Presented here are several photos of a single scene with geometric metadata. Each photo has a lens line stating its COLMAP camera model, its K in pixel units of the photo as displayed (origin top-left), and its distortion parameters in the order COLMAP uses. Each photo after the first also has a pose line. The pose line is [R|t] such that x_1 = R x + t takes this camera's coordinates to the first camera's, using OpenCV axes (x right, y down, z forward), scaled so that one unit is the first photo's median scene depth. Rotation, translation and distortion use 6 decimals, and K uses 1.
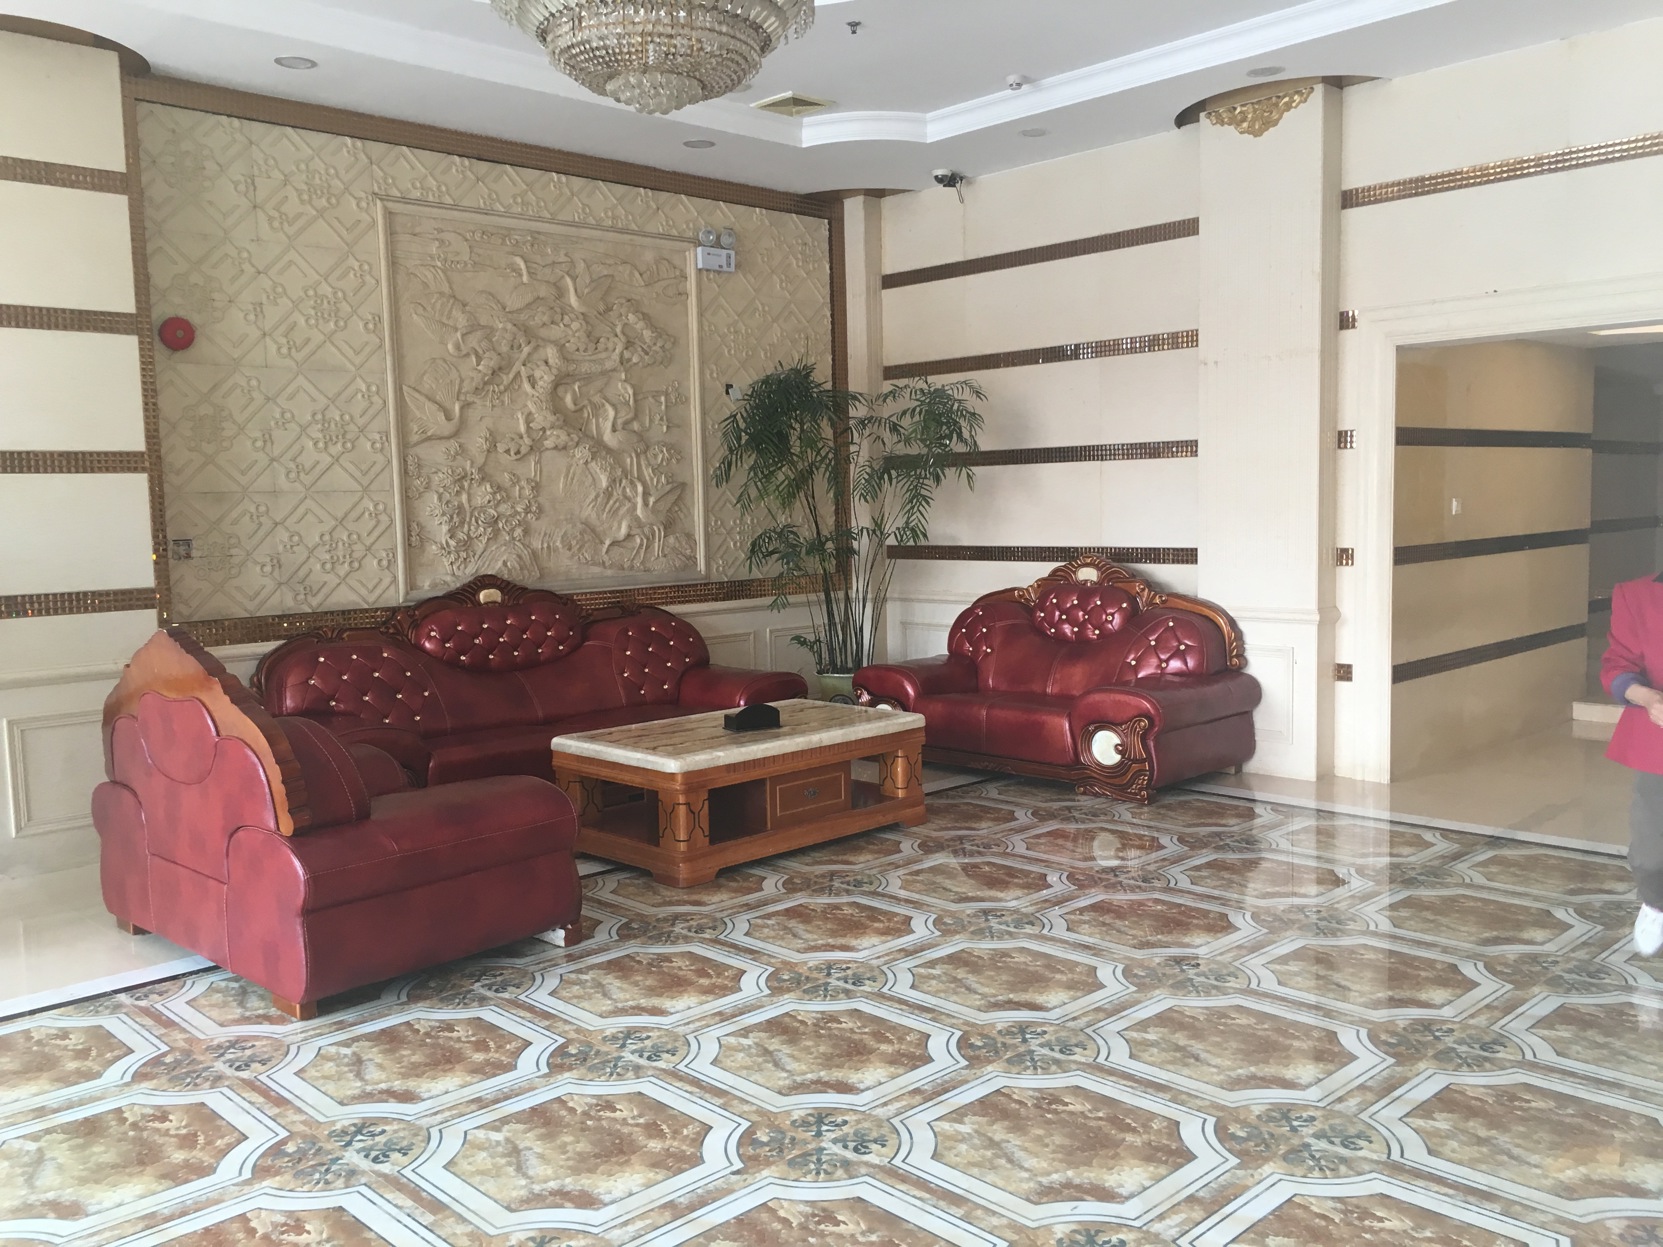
lens RADIAL K [[1420.8, 0, 831.5], [0, 1420.8, 623.5], [0, 0, 1]] dist [0.002523, -0.001482]
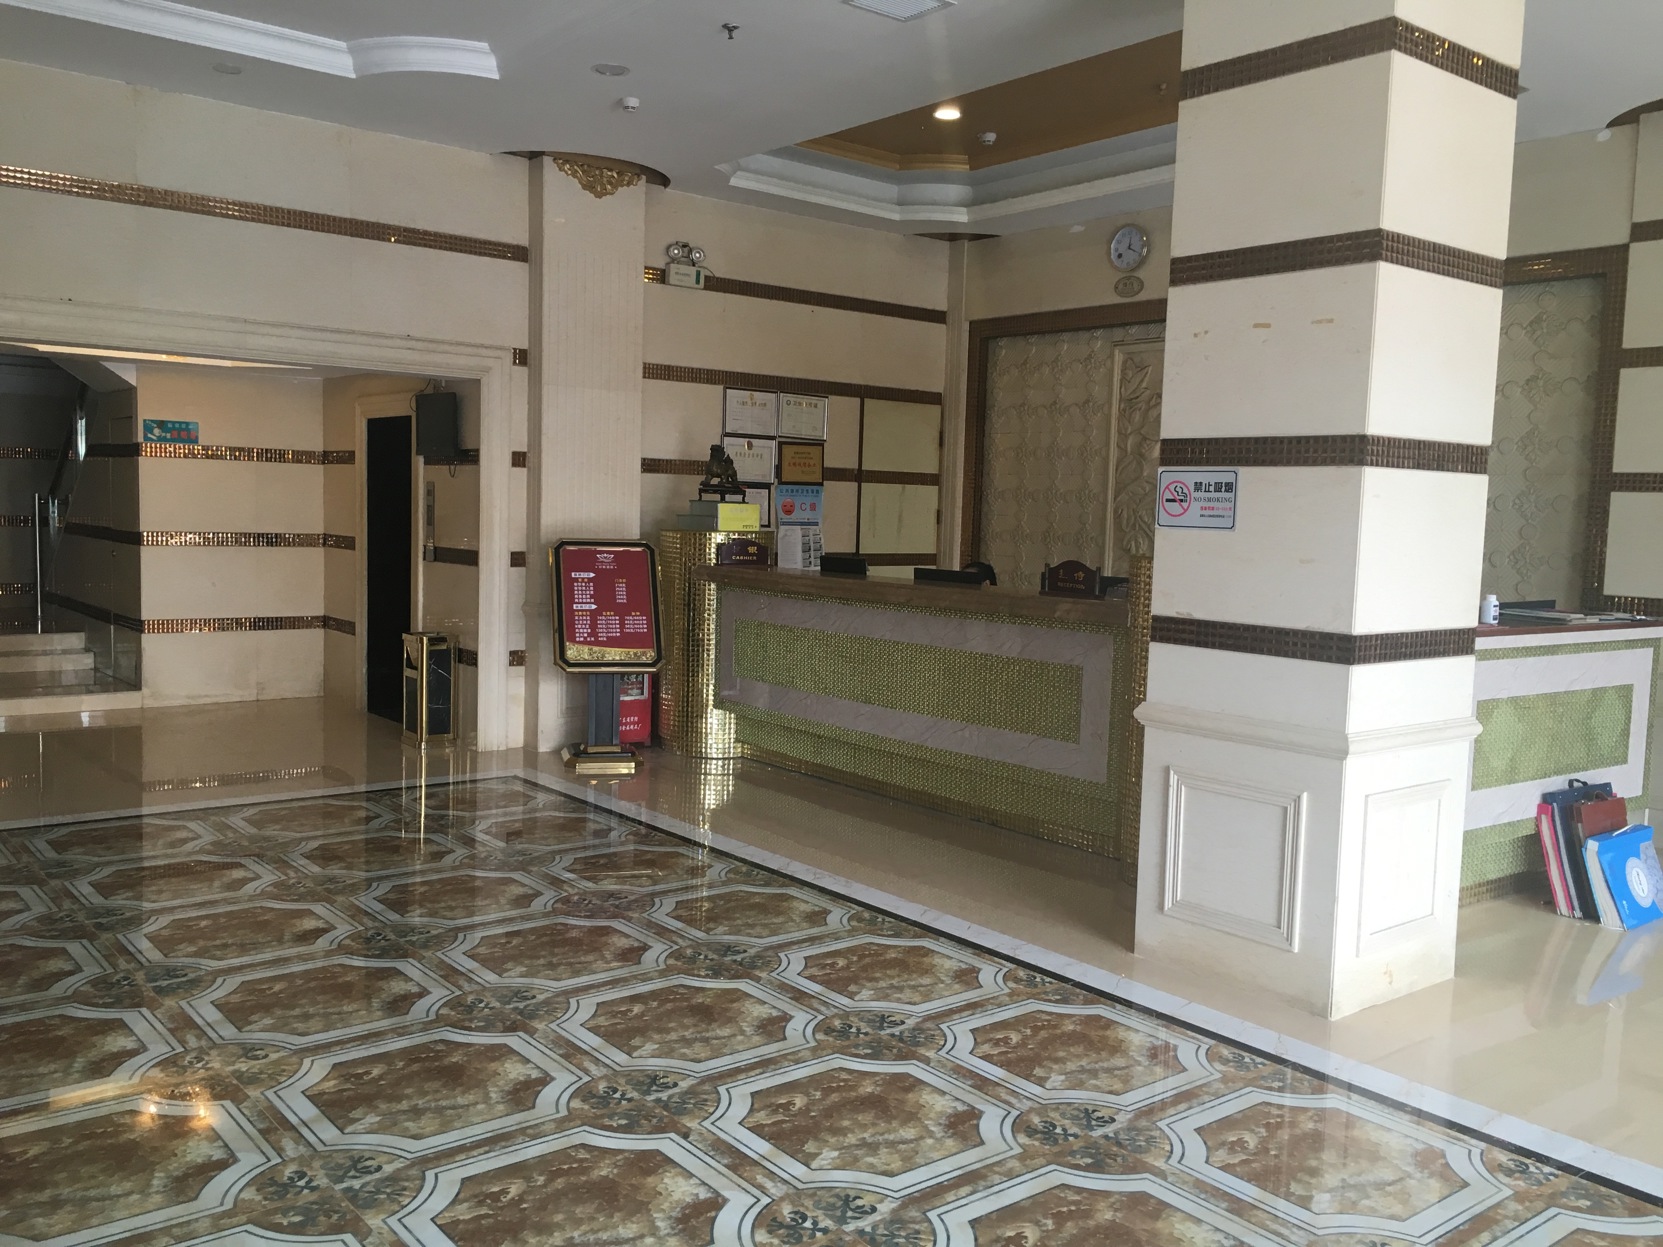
lens RADIAL K [[1420.8, 0, 831.5], [0, 1420.8, 623.5], [0, 0, 1]] dist [0.002523, -0.001482]
pose [[0.093068, -0.061883, 0.993735, -0.835478], [0.064856, 0.996324, 0.055970, -0.055357], [-0.993545, 0.059240, 0.096740, 0.882596]]
